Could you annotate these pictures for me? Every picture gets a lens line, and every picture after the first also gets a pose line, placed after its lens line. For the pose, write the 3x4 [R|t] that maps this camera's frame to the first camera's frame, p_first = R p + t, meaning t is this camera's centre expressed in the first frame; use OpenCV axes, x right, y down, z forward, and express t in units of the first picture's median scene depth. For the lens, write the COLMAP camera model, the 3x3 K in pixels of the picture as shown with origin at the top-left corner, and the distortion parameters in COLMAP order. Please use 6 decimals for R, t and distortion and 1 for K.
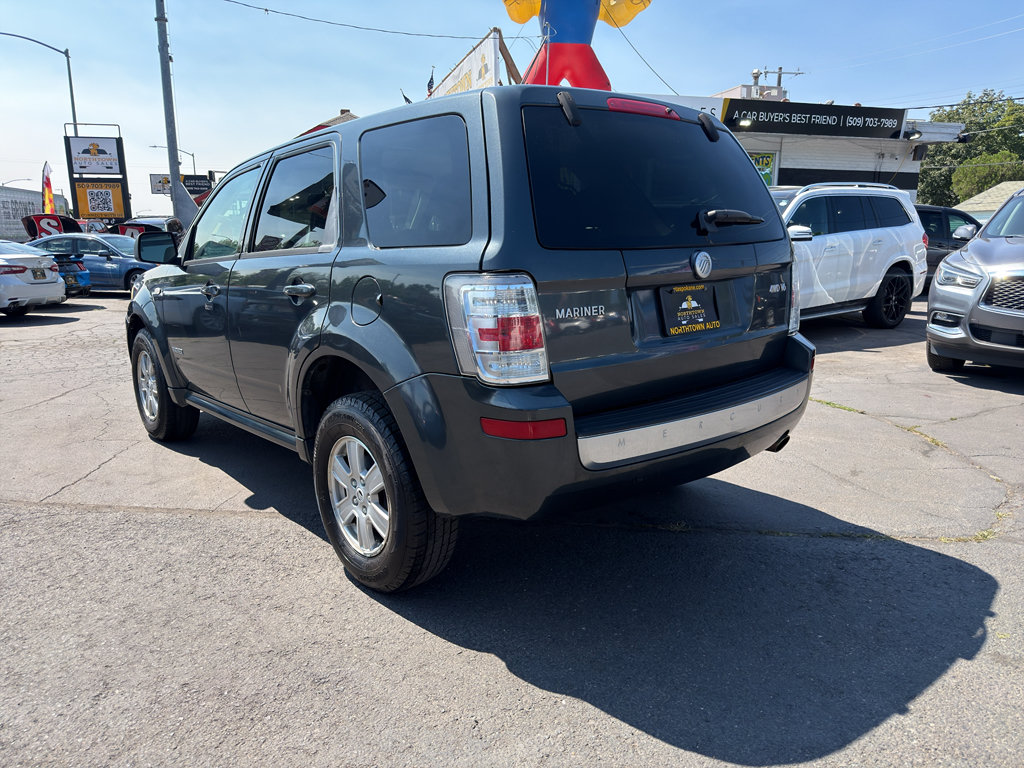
lens RADIAL K [[714.7, 0, 512.0], [0, 714.7, 384.0], [0, 0, 1]] dist [0.054239, -0.060412]
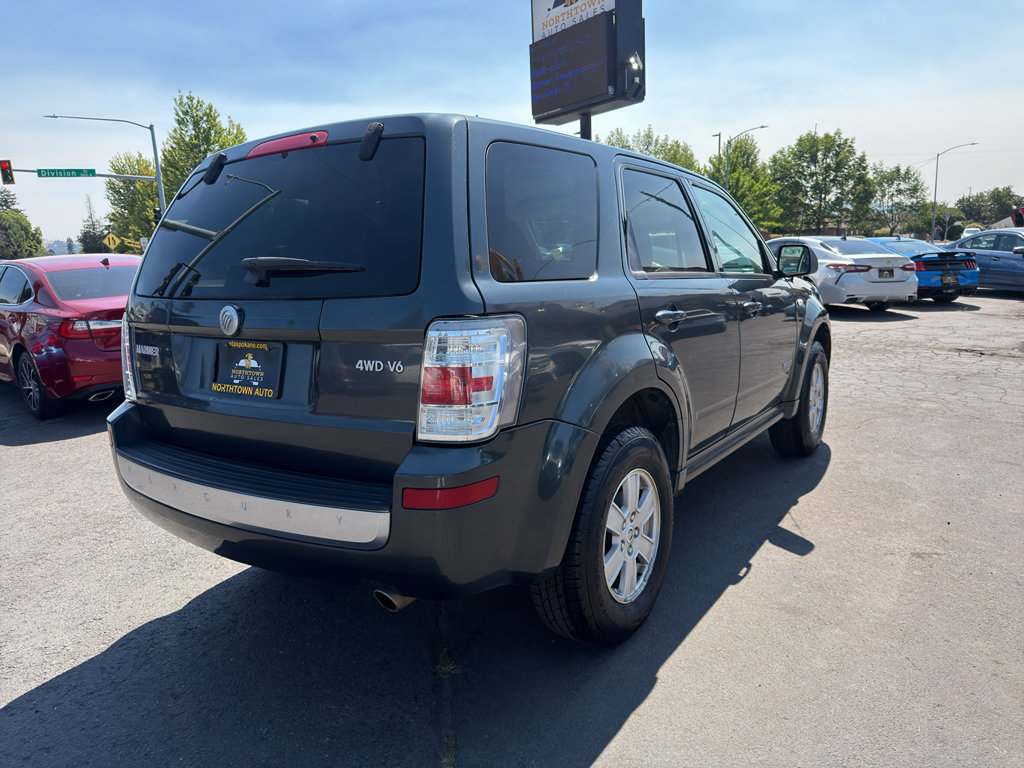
lens RADIAL K [[726.5, 0, 510.7], [0, 726.5, 377.1], [0, 0, 1]] dist [0.025855, -0.056723]
pose [[0.259159, 0.166049, -0.951454, 0.525191], [-0.161633, 0.978674, 0.126773, -0.115294], [0.952214, 0.120931, 0.280471, 0.470810]]
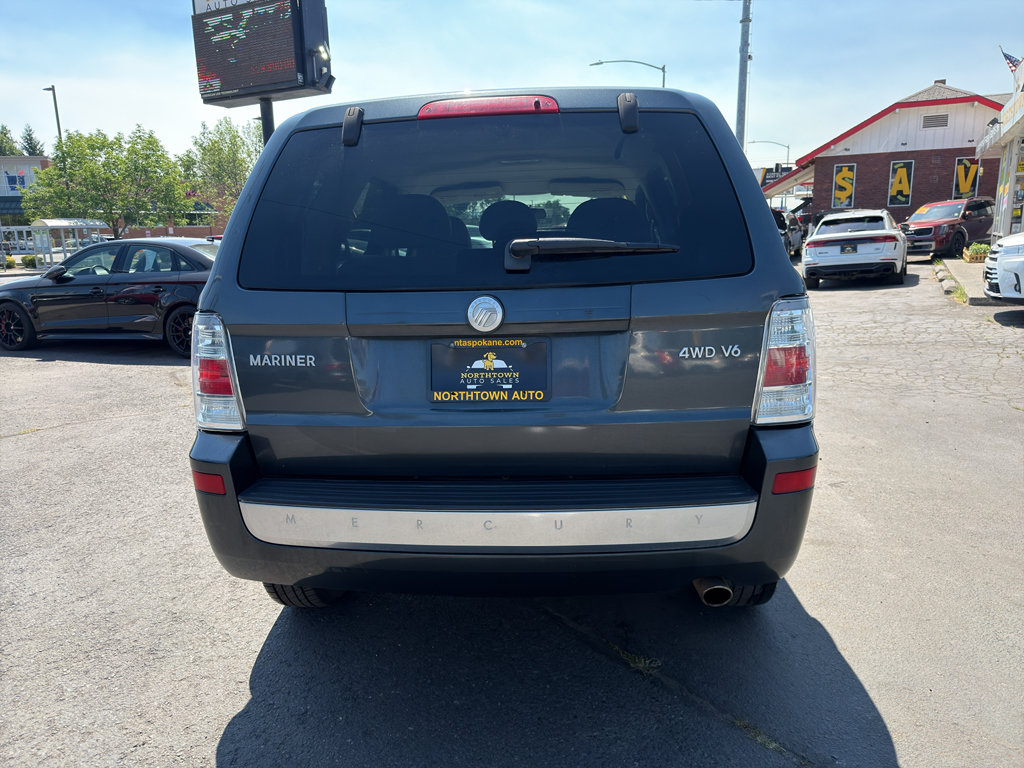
lens RADIAL K [[727.7, 0, 503.1], [0, 727.7, 380.2], [0, 0, 1]] dist [-0.000488, -0.004427]
pose [[0.704808, 0.130876, -0.697221, 0.348479], [-0.126226, 0.990288, 0.058288, -0.062262], [0.698078, 0.046926, 0.714483, 0.211262]]
